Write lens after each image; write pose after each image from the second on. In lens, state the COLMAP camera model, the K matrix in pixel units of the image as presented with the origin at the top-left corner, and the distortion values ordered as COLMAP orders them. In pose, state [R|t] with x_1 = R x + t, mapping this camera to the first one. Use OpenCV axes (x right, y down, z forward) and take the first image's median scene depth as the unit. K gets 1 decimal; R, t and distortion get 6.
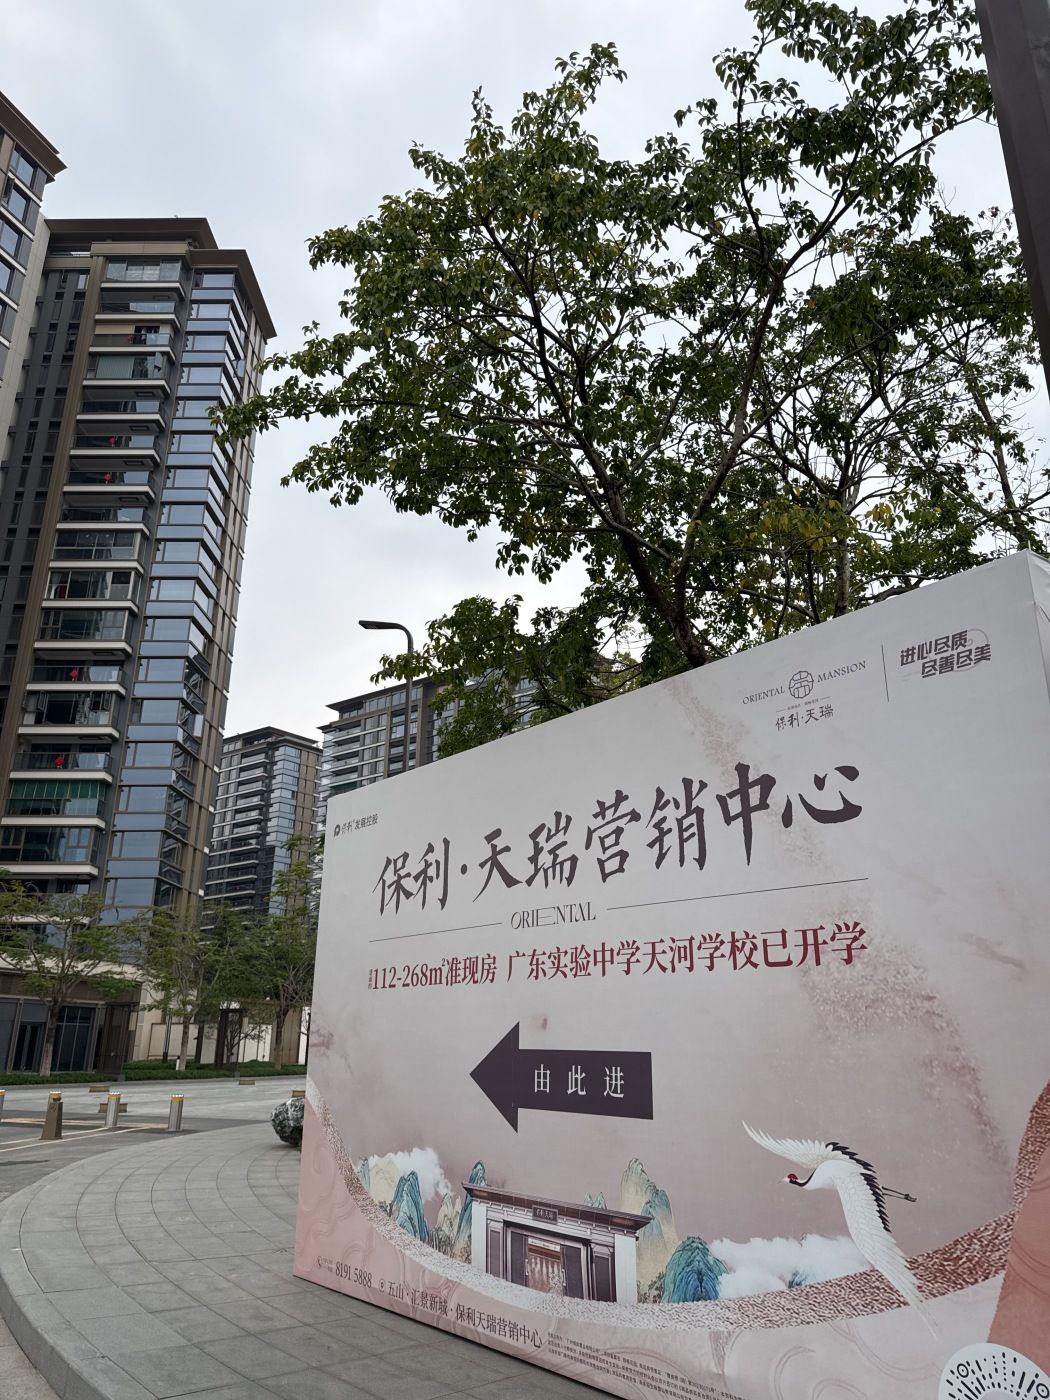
lens RADIAL K [[969.4, 0, 541.8], [0, 969.4, 706.7], [0, 0, 1]] dist [0.084074, -0.108659]
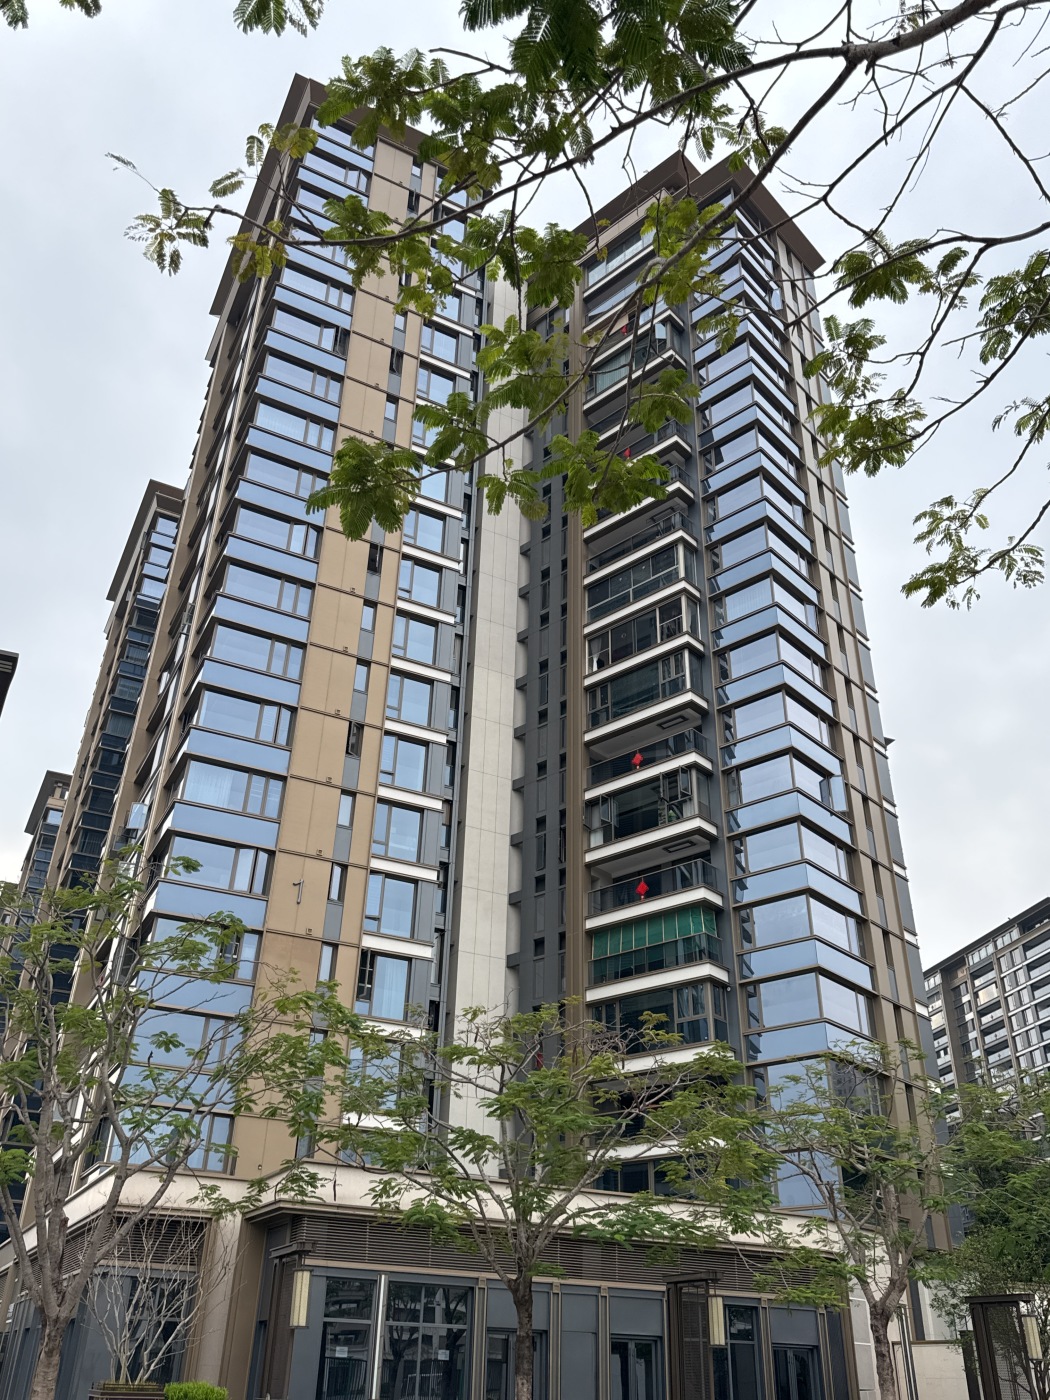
lens RADIAL K [[1142.4, 0, 519.4], [0, 1142.4, 702.6], [0, 0, 1]] dist [0.081620, -0.033601]
pose [[0.736169, -0.330183, -0.590791, -0.061611], [0.203283, 0.940489, -0.272318, 0.116924], [0.645547, 0.080374, 0.759480, 0.336390]]
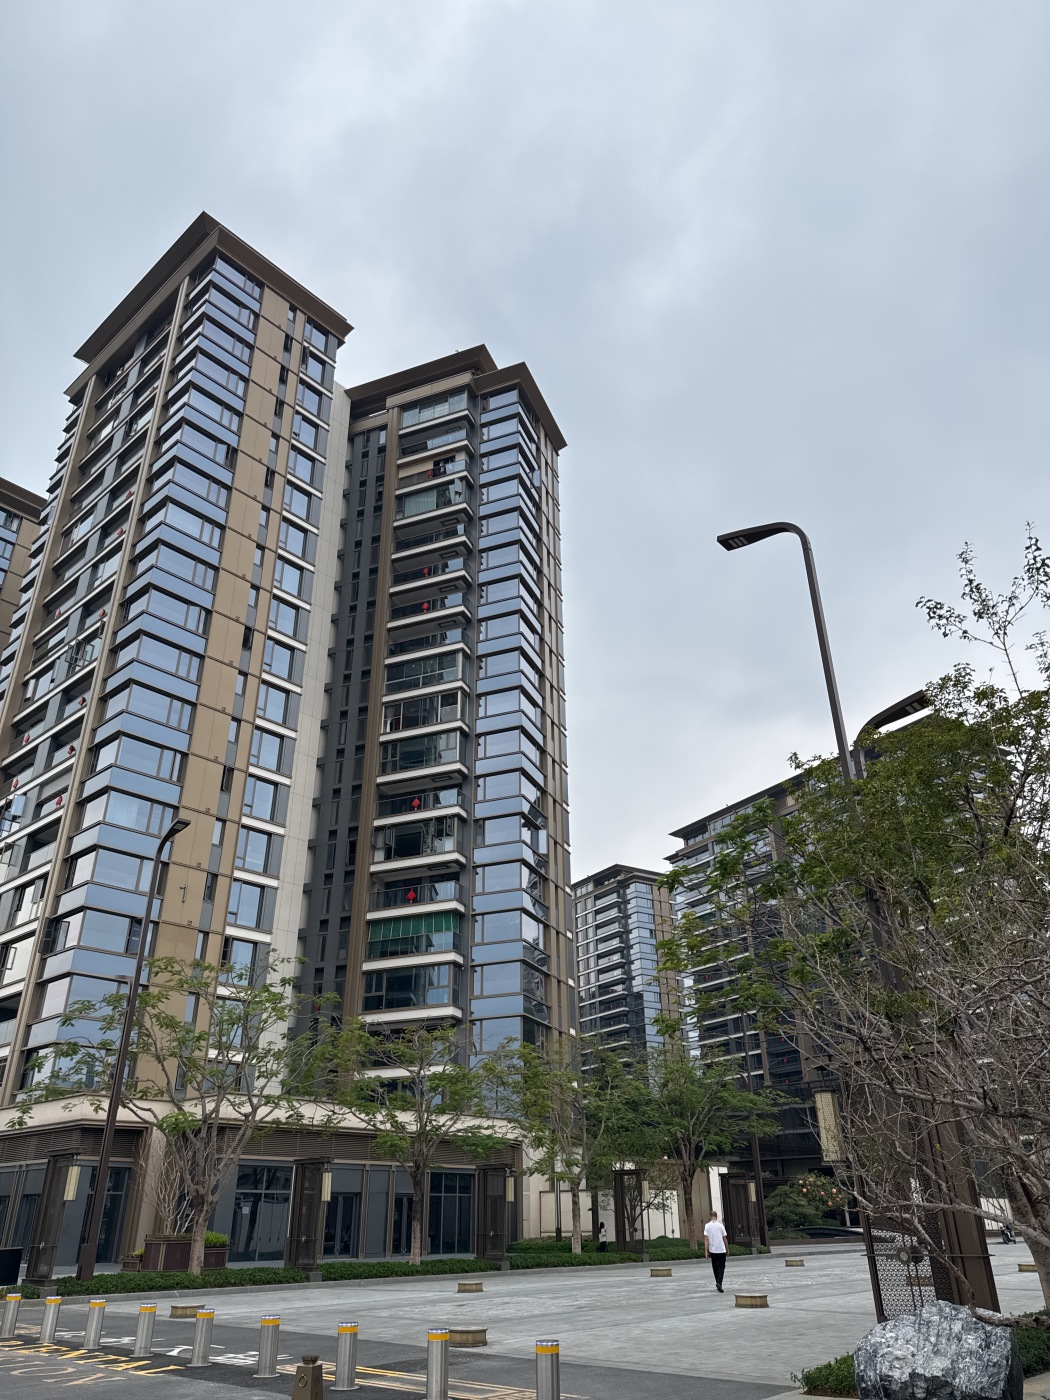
lens RADIAL K [[969.4, 0, 542.6], [0, 969.4, 710.3], [0, 0, 1]] dist [0.084074, -0.108659]
pose [[0.931866, -0.181855, -0.313935, -0.043159], [0.137037, 0.977633, -0.159548, 0.043107], [0.335927, 0.105656, 0.935943, 0.134841]]
